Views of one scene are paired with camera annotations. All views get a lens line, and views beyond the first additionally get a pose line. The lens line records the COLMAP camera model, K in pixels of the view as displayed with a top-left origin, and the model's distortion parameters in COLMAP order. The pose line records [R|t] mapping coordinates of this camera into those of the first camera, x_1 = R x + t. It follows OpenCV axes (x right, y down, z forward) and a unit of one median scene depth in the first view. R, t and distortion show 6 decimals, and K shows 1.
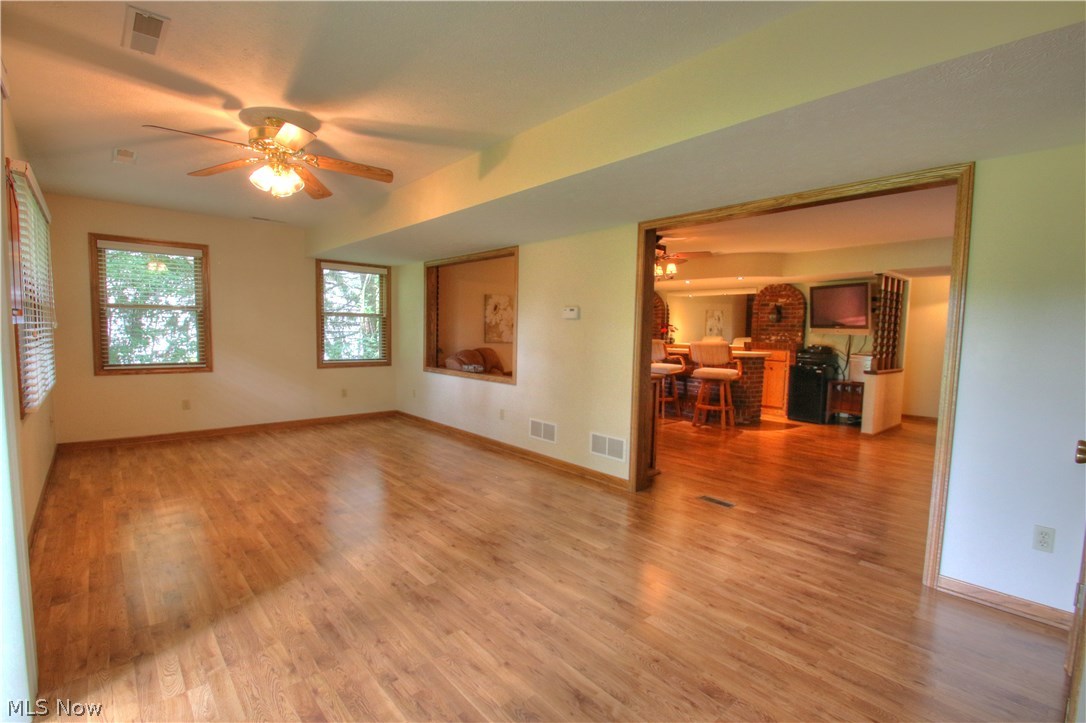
lens RADIAL K [[526.6, 0, 540.8], [0, 526.6, 377.9], [0, 0, 1]] dist [-0.001732, -0.000840]
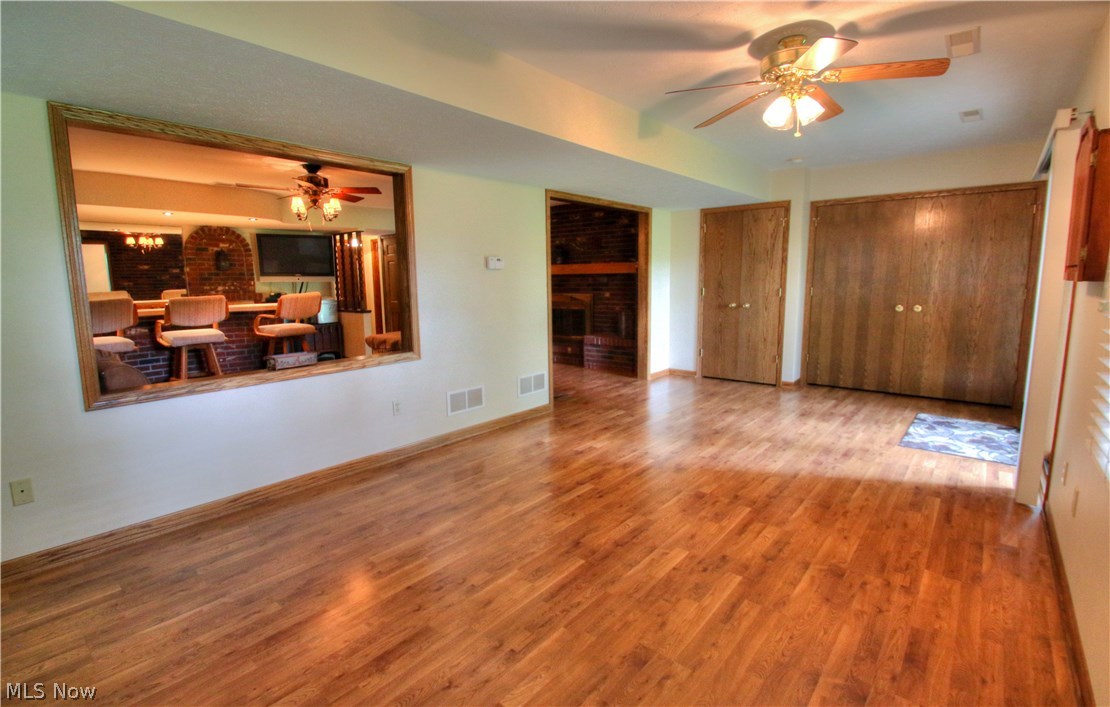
lens RADIAL K [[523.9, 0, 555.0], [0, 523.9, 353.5], [0, 0, 1]] dist [0.003636, 0.000568]
pose [[-0.180387, -0.158112, 0.970804, -0.984570], [0.101132, 0.978783, 0.178202, -0.131125], [-0.978383, 0.130324, -0.160570, 1.157605]]
